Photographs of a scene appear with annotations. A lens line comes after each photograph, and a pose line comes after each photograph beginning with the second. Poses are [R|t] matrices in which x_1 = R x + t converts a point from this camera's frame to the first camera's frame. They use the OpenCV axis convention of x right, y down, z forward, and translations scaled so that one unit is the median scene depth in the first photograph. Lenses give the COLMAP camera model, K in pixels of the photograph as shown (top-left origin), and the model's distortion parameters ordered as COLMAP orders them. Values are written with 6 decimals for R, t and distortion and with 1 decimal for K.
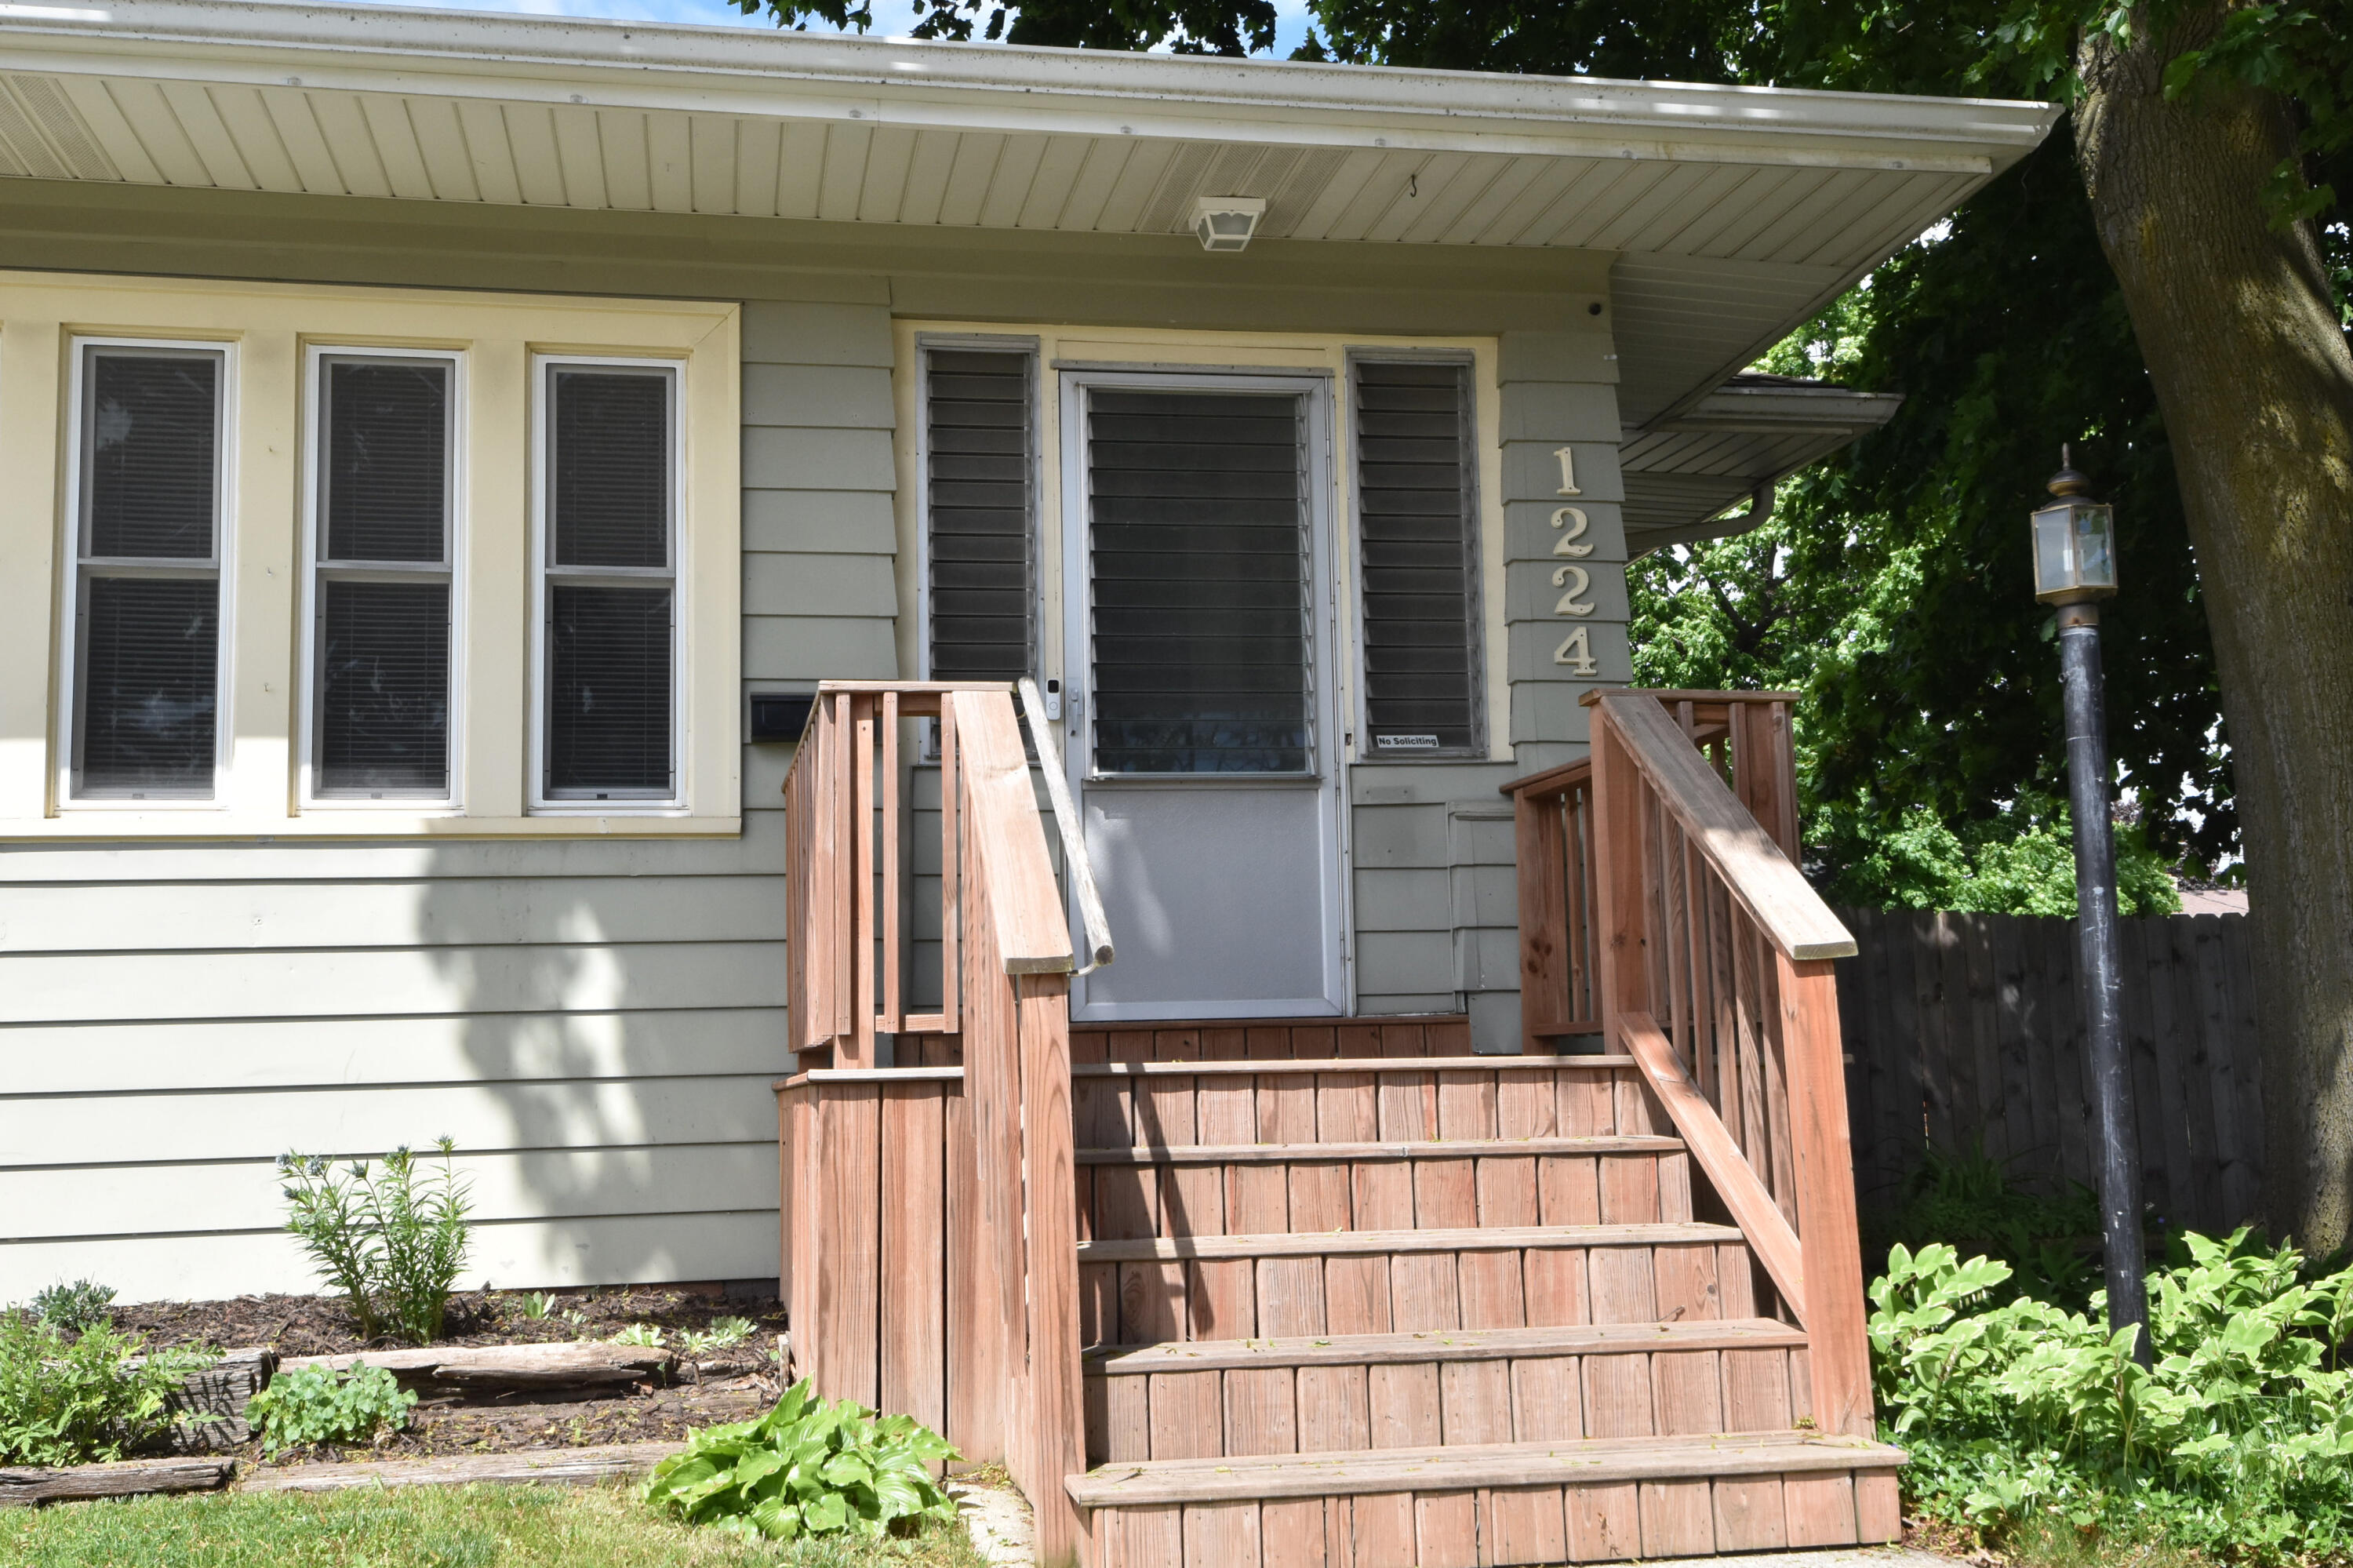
lens RADIAL K [[2473.7, 0, 1176.5], [0, 2473.7, 784.0], [0, 0, 1]] dist [0.022711, 0.010010]
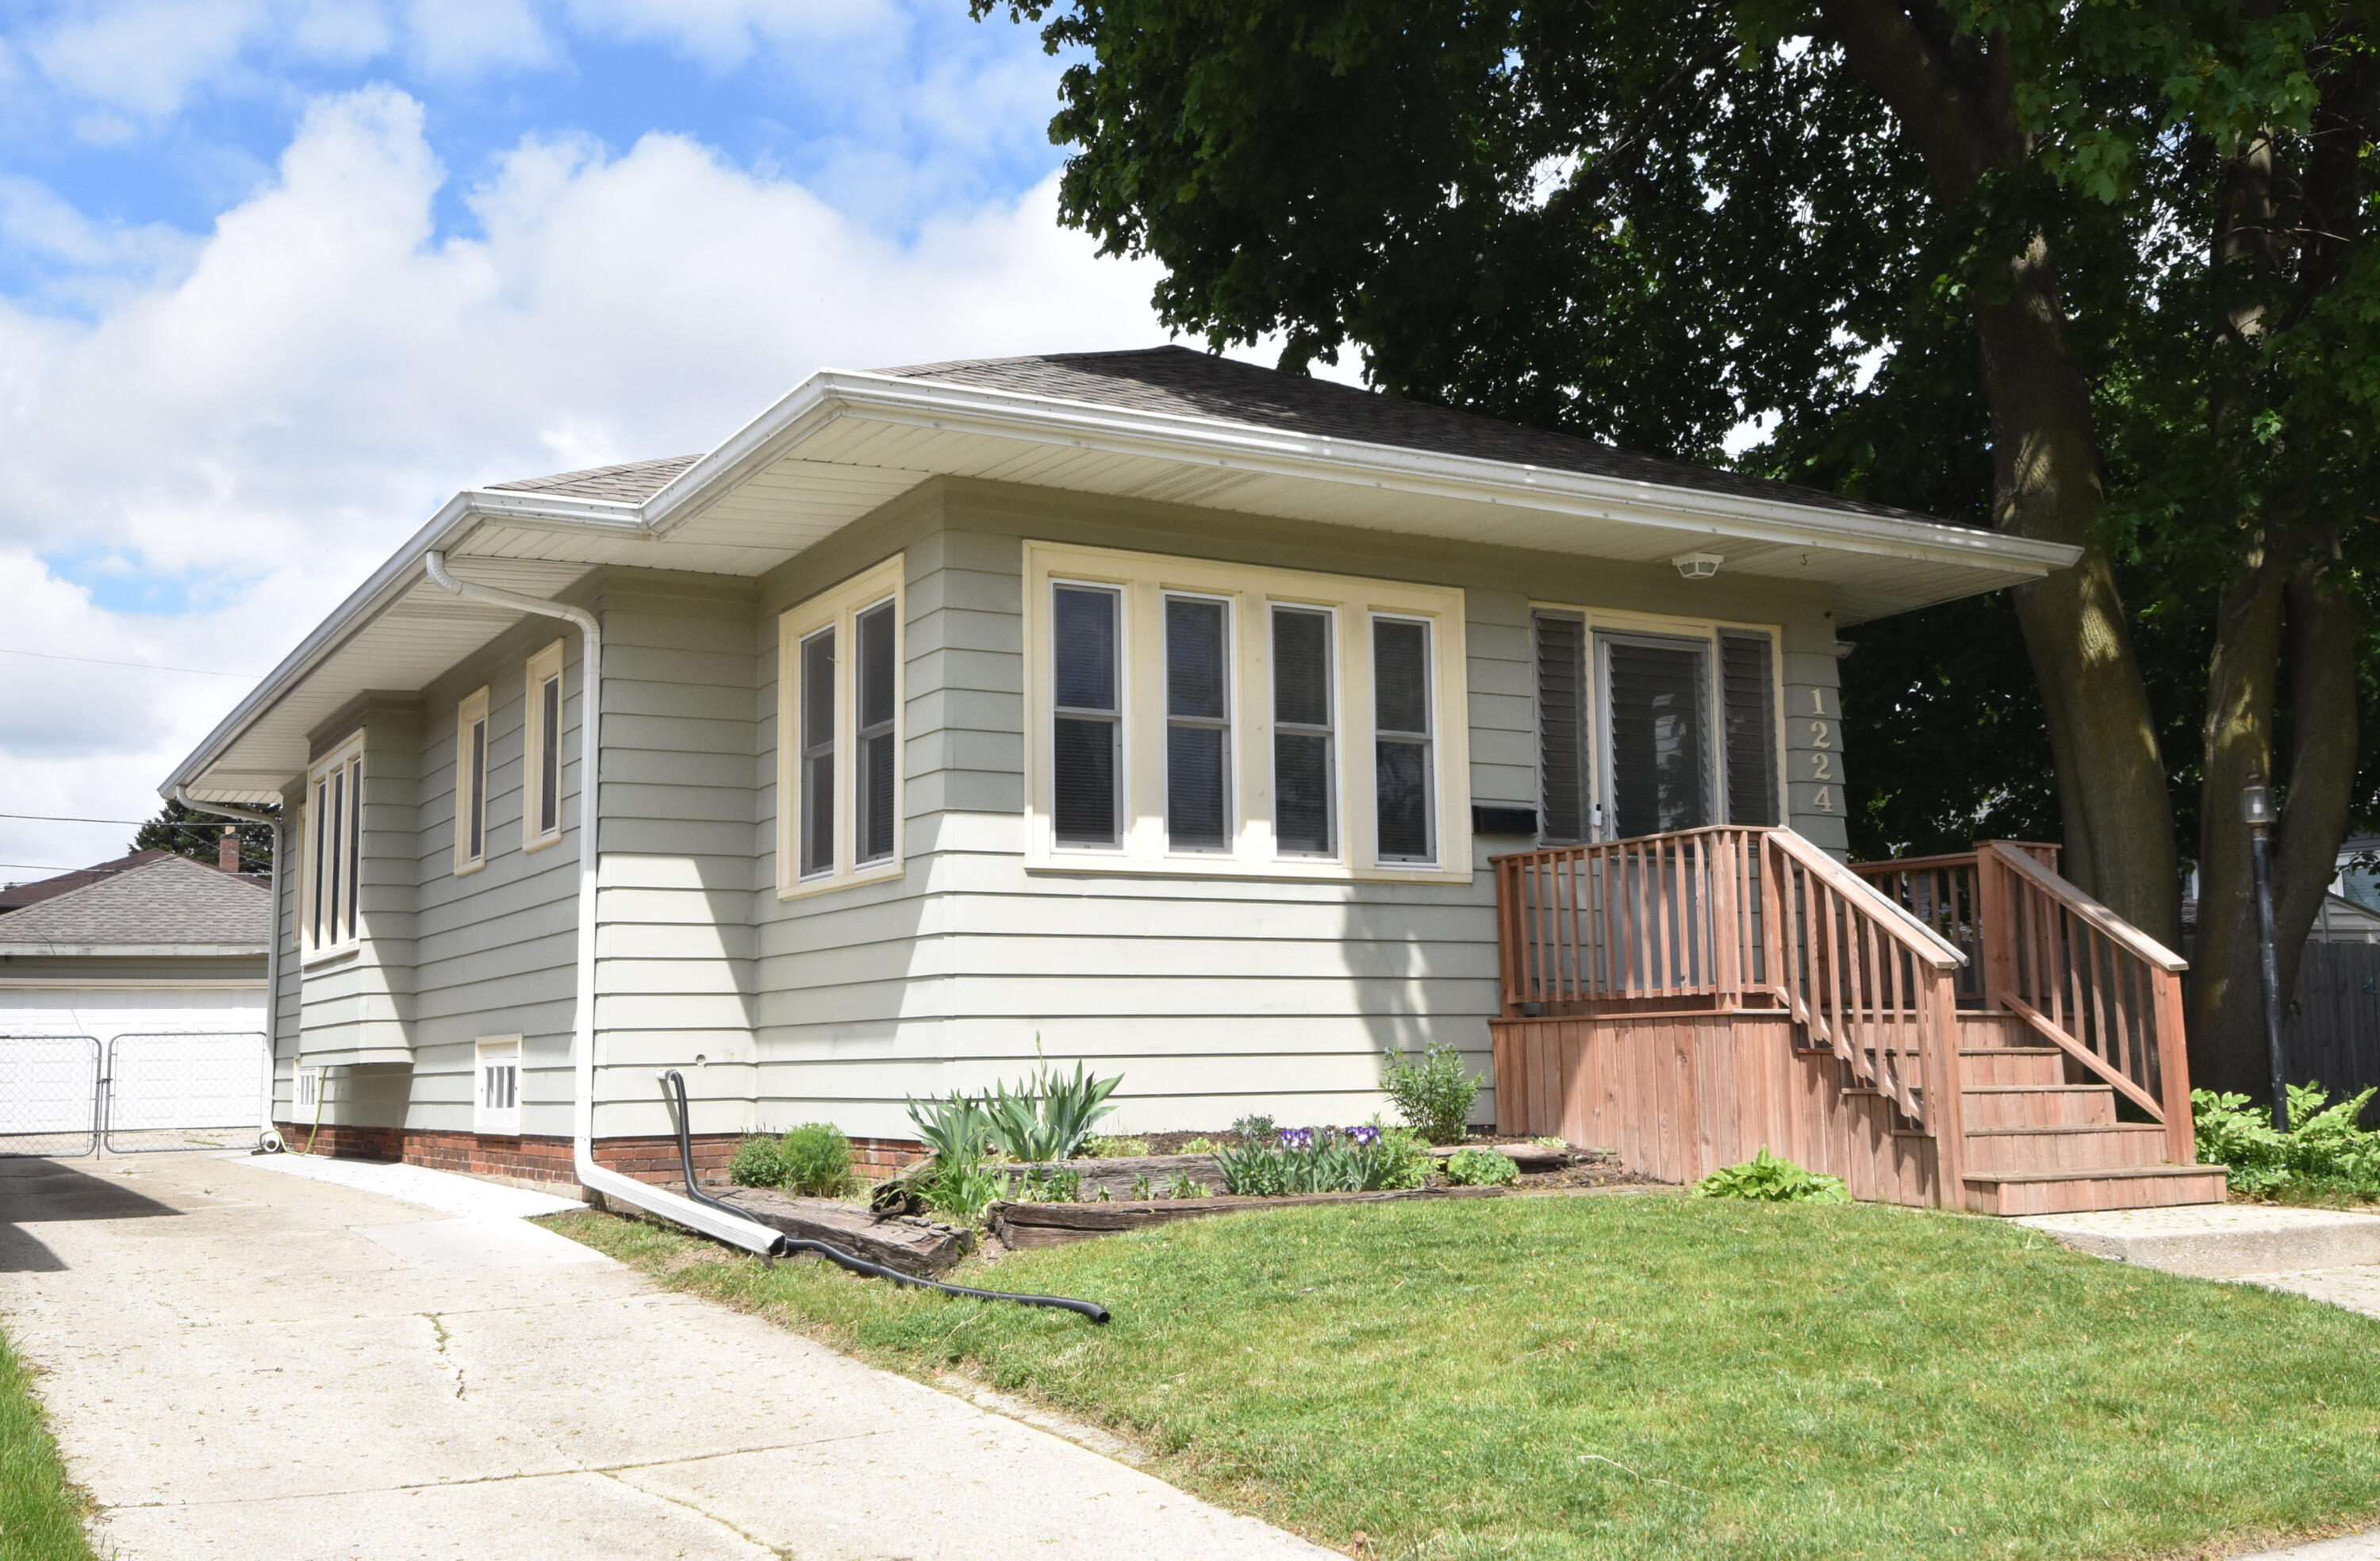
lens RADIAL K [[2379.5, 0, 1190.0], [0, 2379.5, 780.5], [0, 0, 1]] dist [0.005679, 0.005198]
pose [[0.945152, 0.050701, 0.322670, -0.952268], [-0.051142, 0.998666, -0.007116, -0.033022], [-0.322601, -0.009777, 0.946485, -0.601997]]
